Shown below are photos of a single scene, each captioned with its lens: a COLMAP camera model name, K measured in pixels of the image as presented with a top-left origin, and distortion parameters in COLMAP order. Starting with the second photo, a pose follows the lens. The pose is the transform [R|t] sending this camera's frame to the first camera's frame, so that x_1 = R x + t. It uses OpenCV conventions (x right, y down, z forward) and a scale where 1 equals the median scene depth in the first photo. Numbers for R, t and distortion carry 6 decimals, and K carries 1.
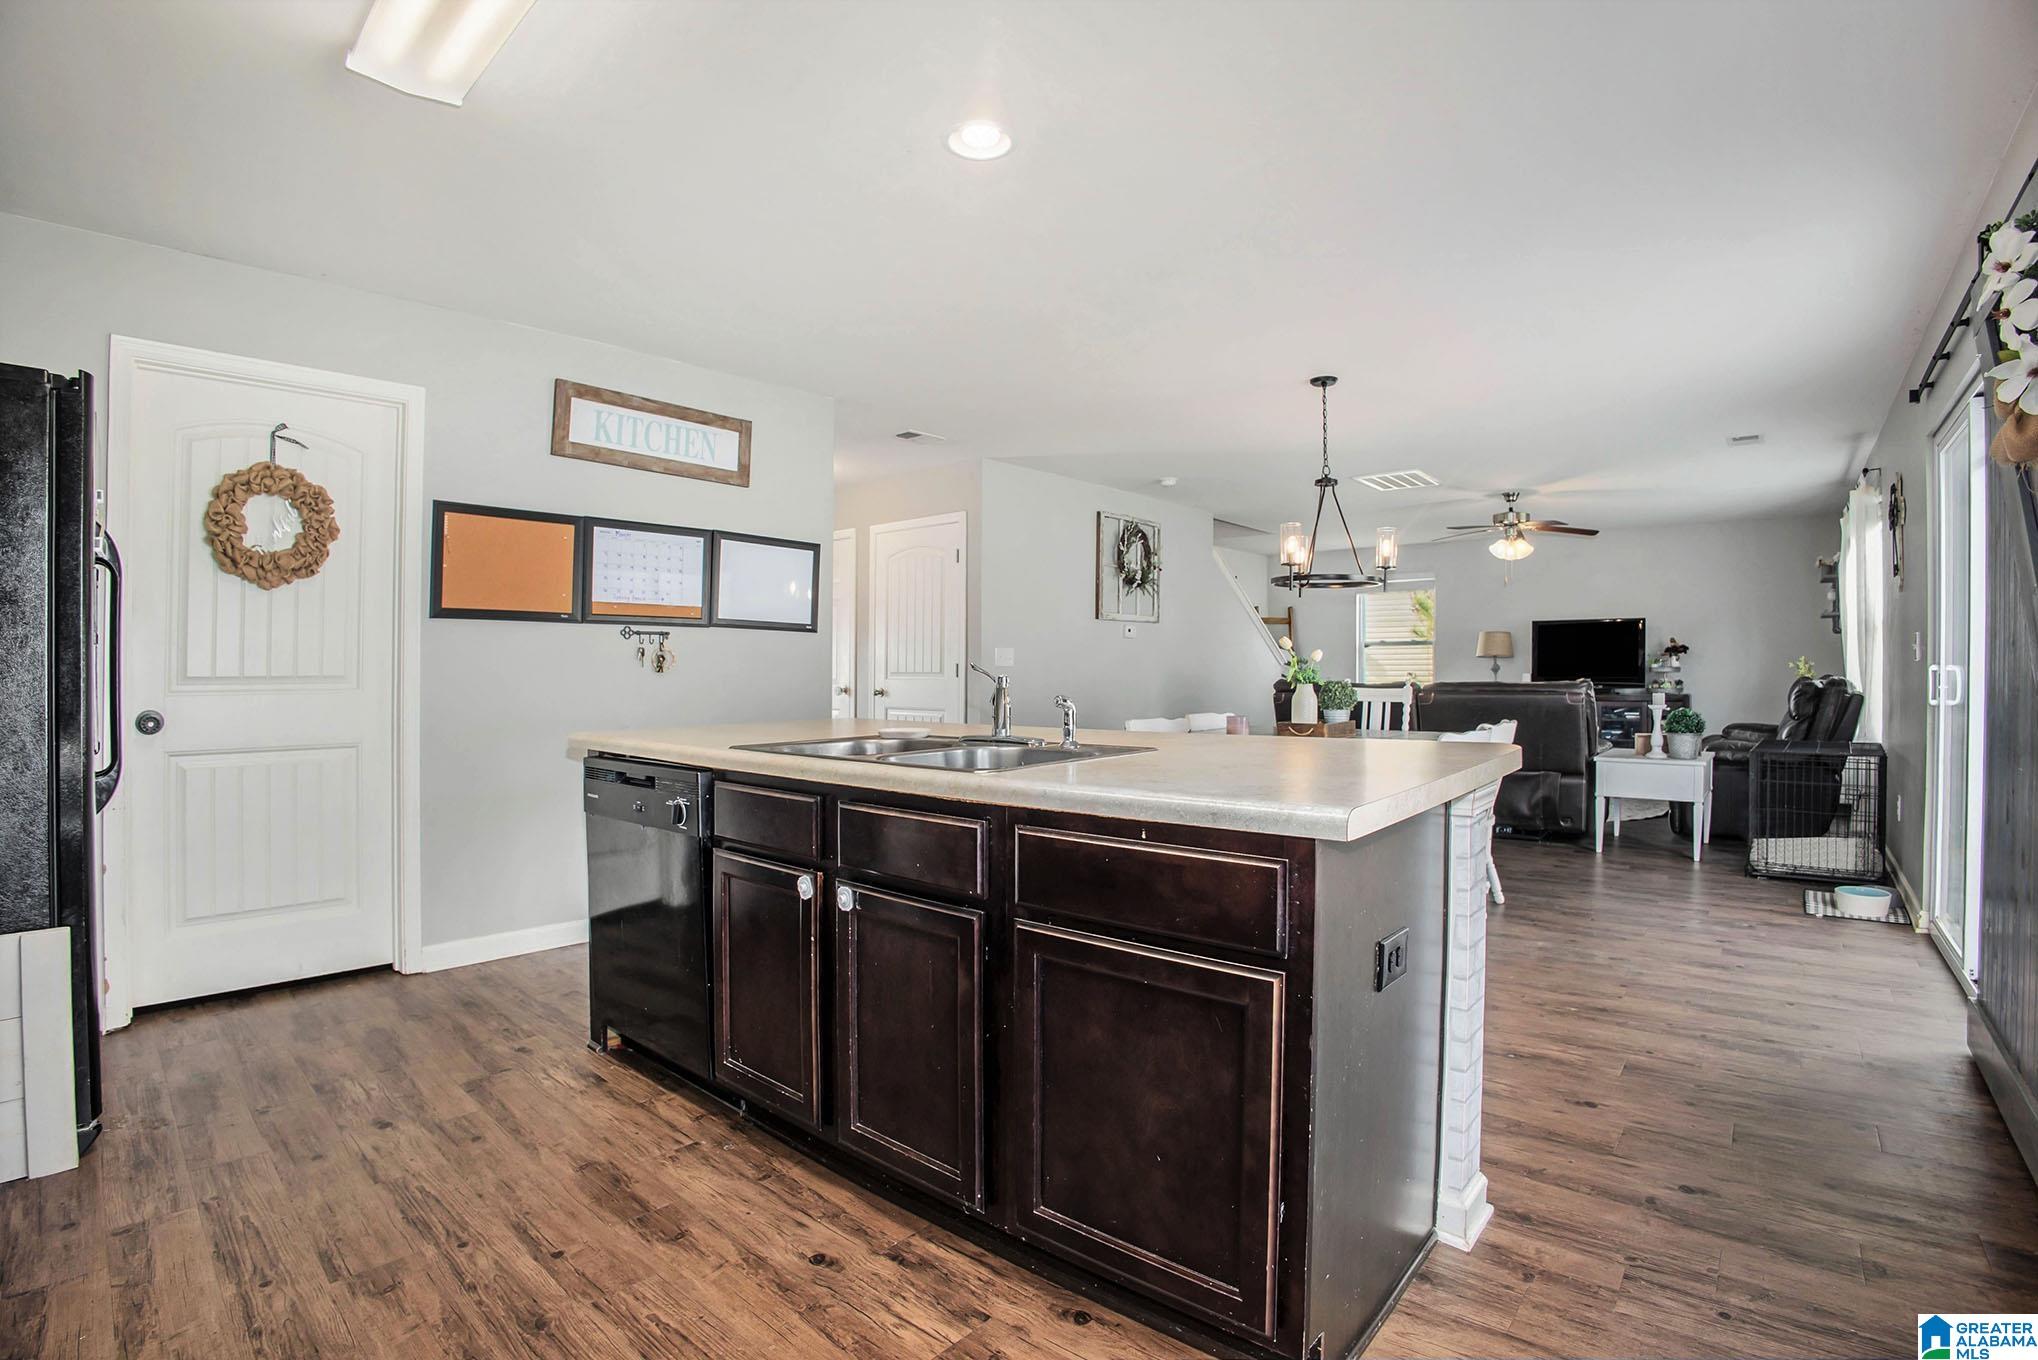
lens RADIAL K [[937.2, 0, 1033.9], [0, 937.2, 686.6], [0, 0, 1]] dist [-0.146207, 0.033378]
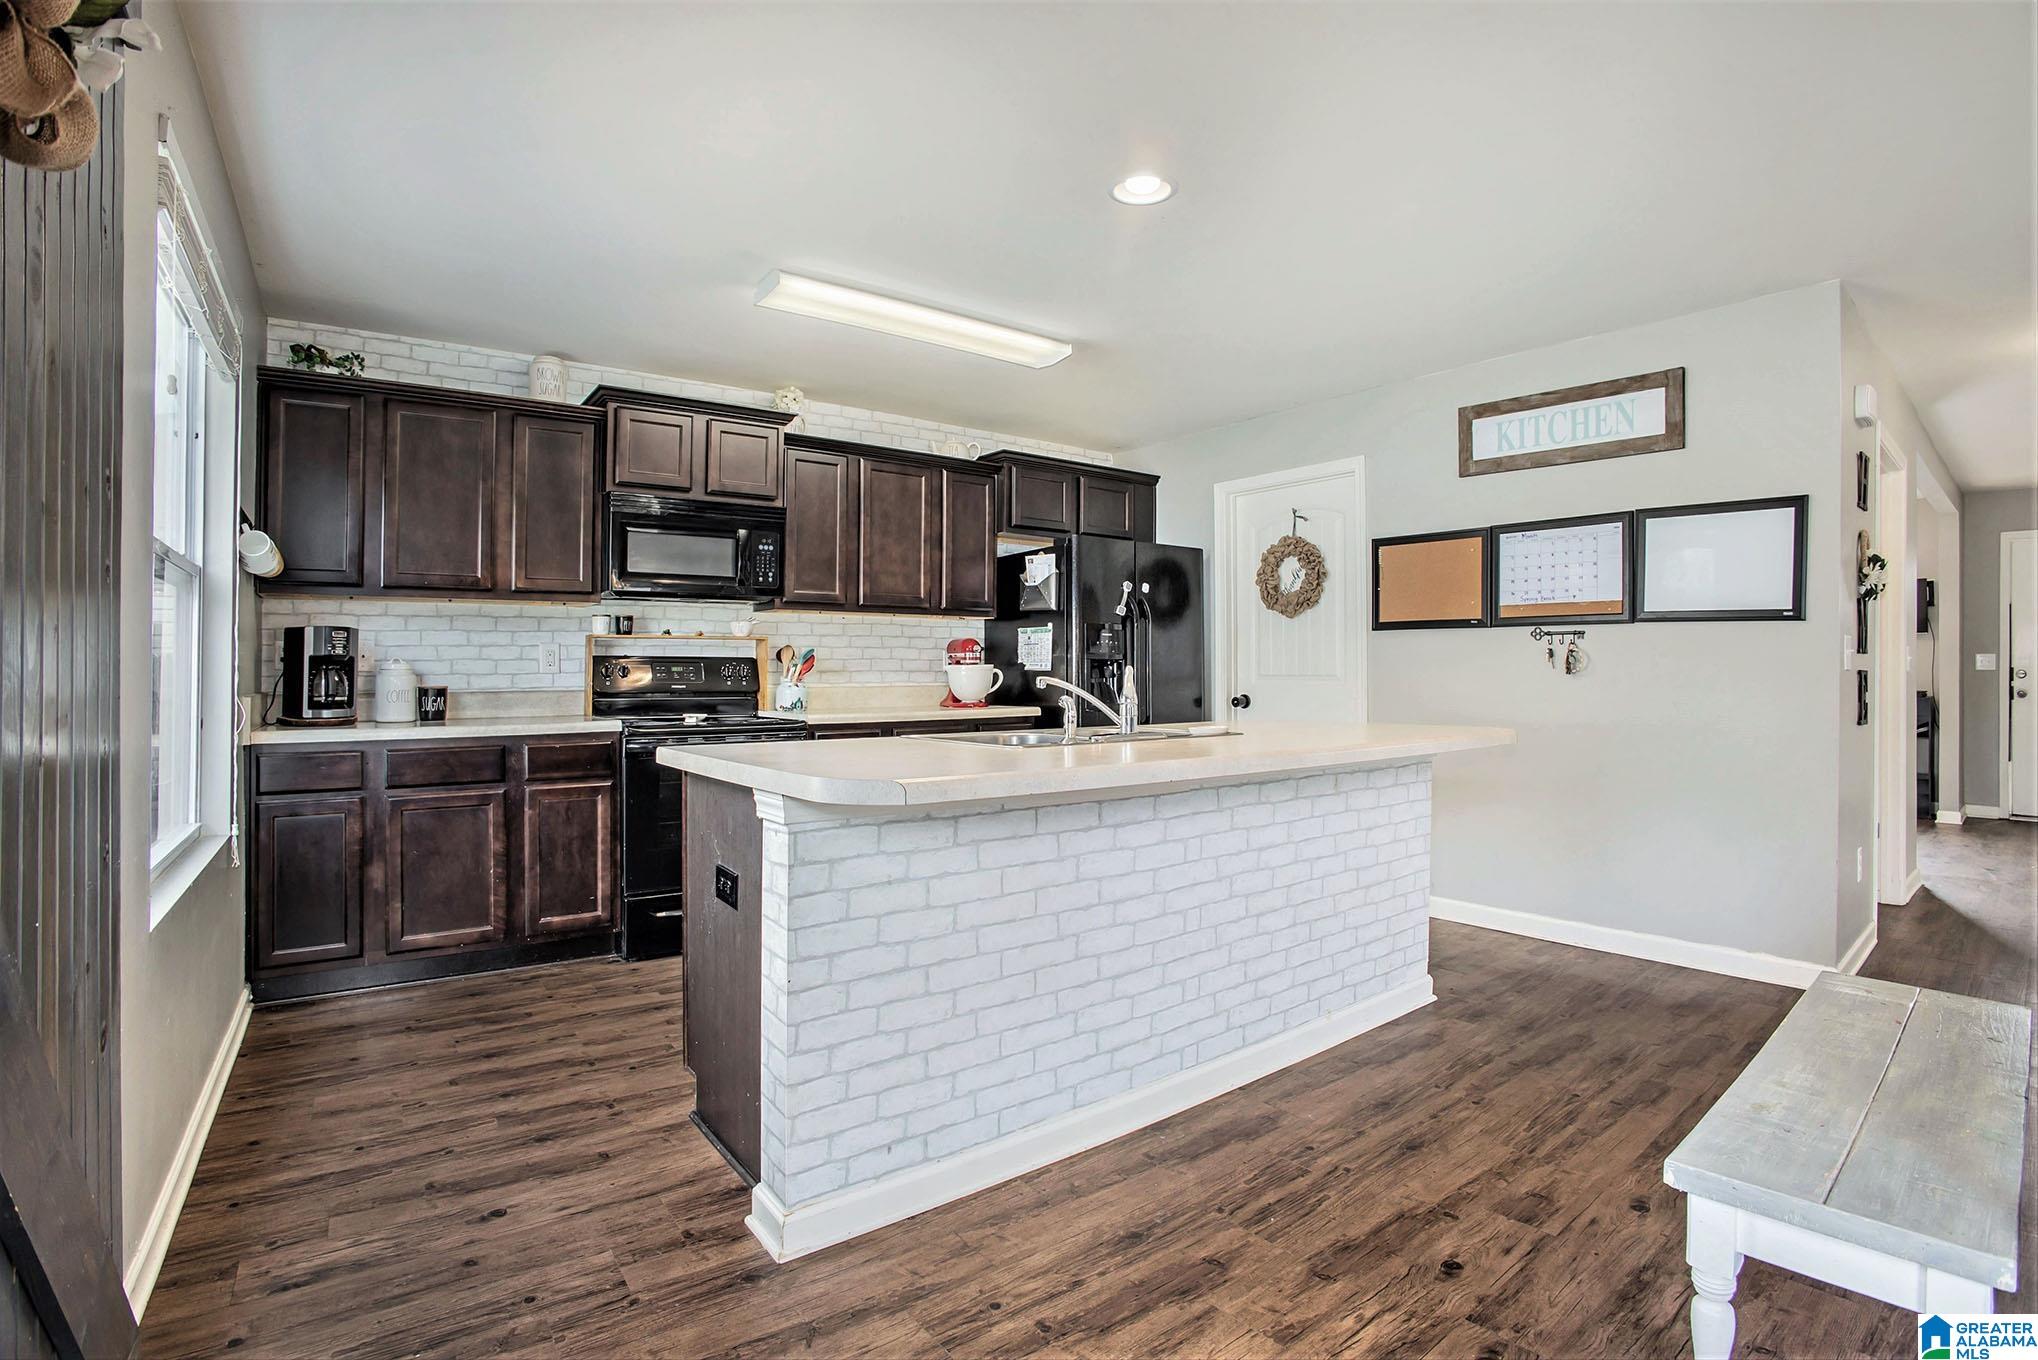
lens RADIAL K [[948.7, 0, 1020.3], [0, 948.7, 689.5], [0, 0, 1]] dist [-0.147267, 0.034445]
pose [[-0.205545, 0.017931, -0.978483, 0.808715], [-0.014451, 0.999668, 0.021355, -0.014857], [0.978541, 0.018529, -0.205218, 0.830469]]
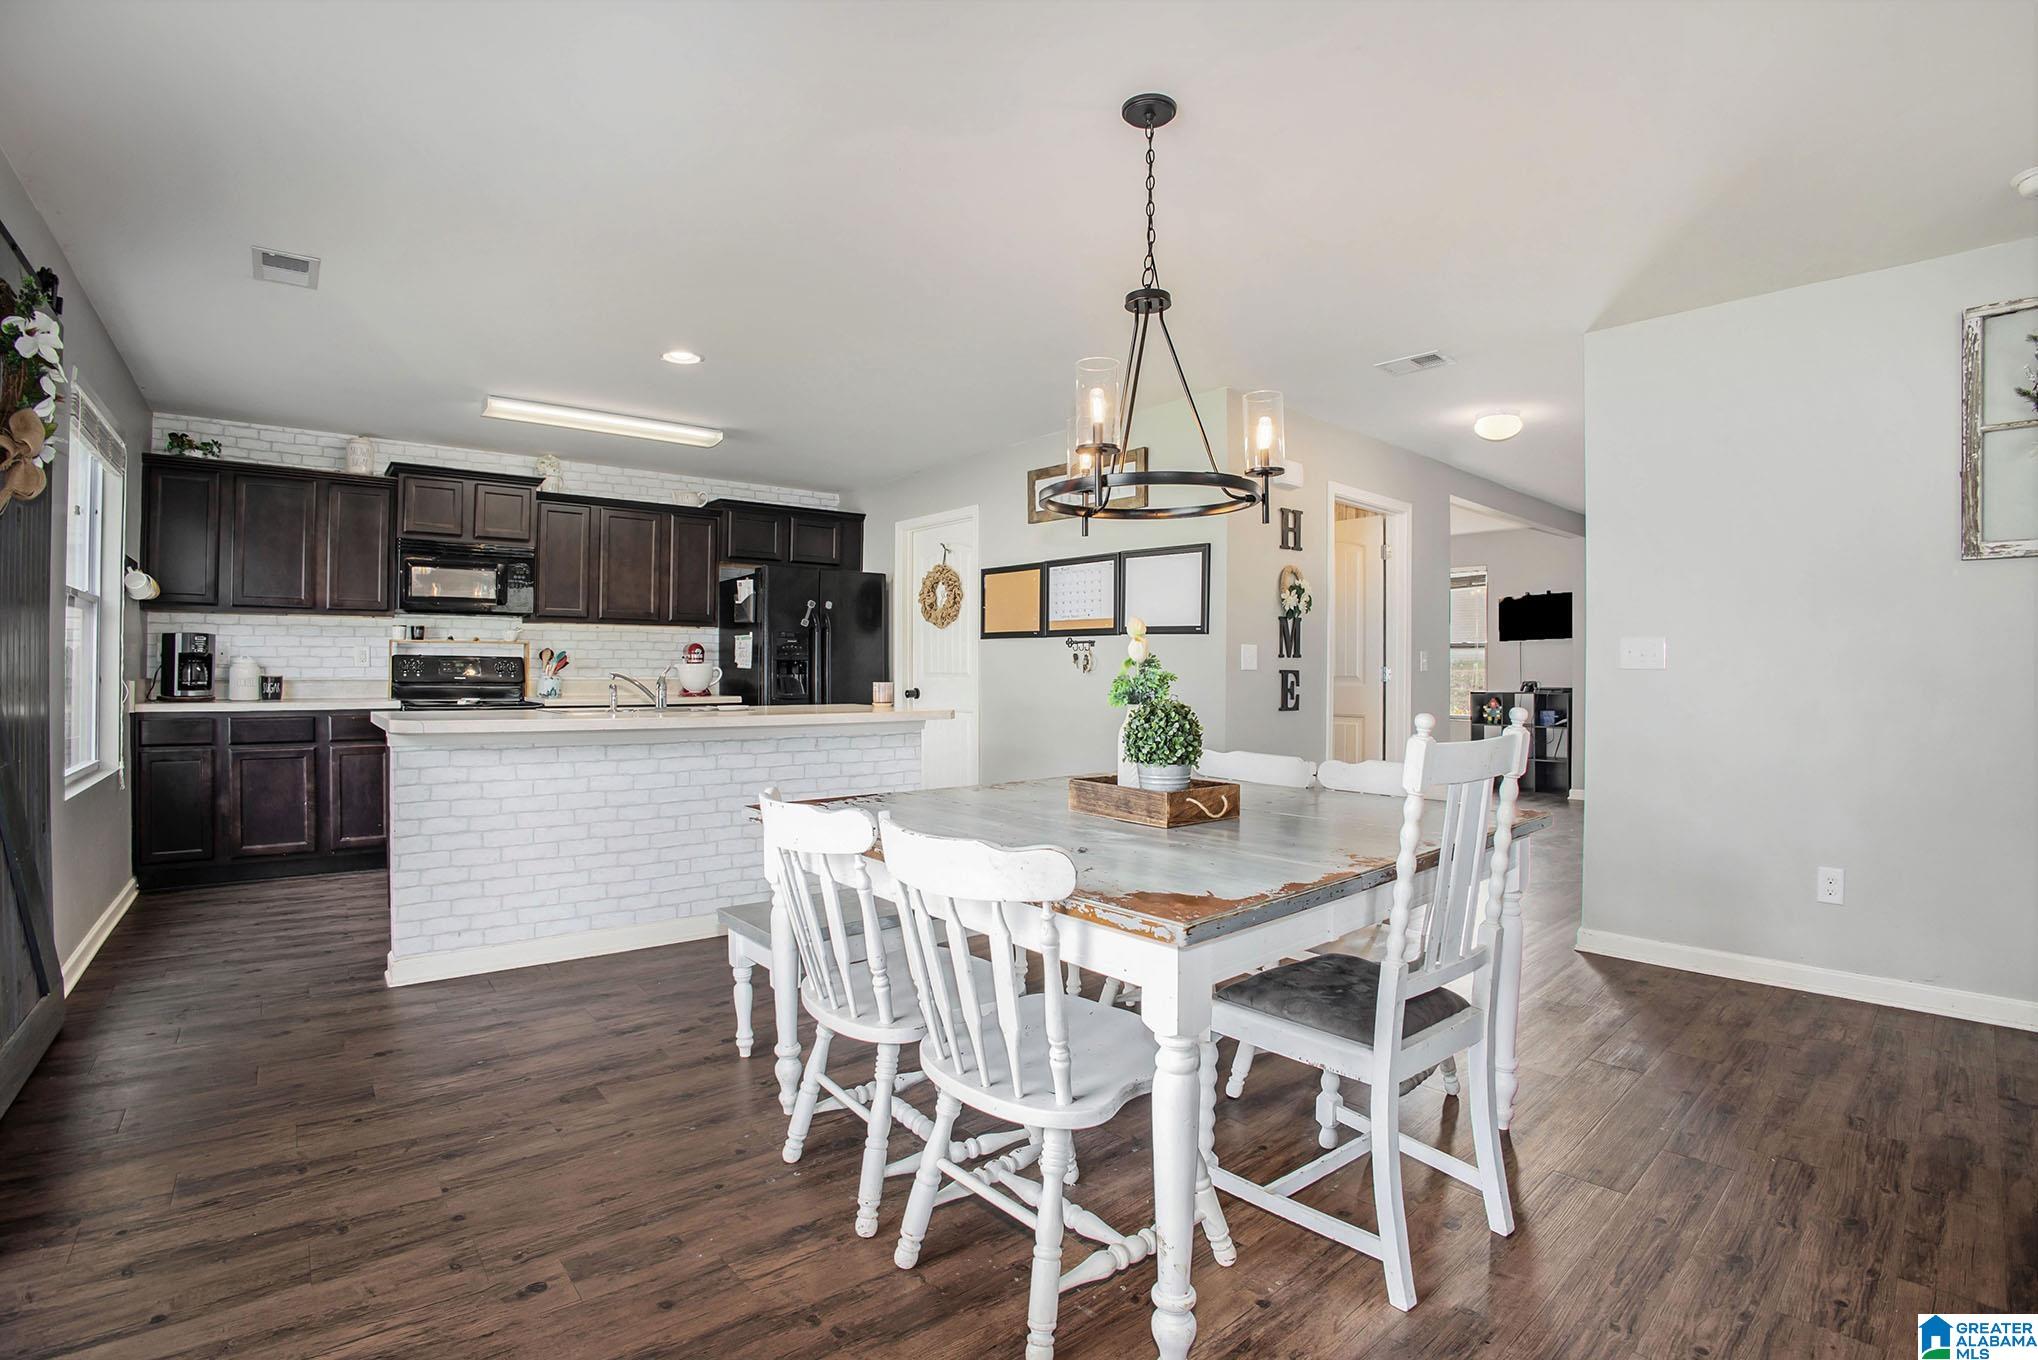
lens RADIAL K [[952.6, 0, 1008.2], [0, 952.6, 672.7], [0, 0, 1]] dist [-0.145501, 0.034018]
pose [[-0.162575, 0.000130, -0.986696, 1.188101], [-0.022235, 0.999746, 0.003795, -0.024420], [0.986446, 0.022556, -0.162531, 1.446974]]
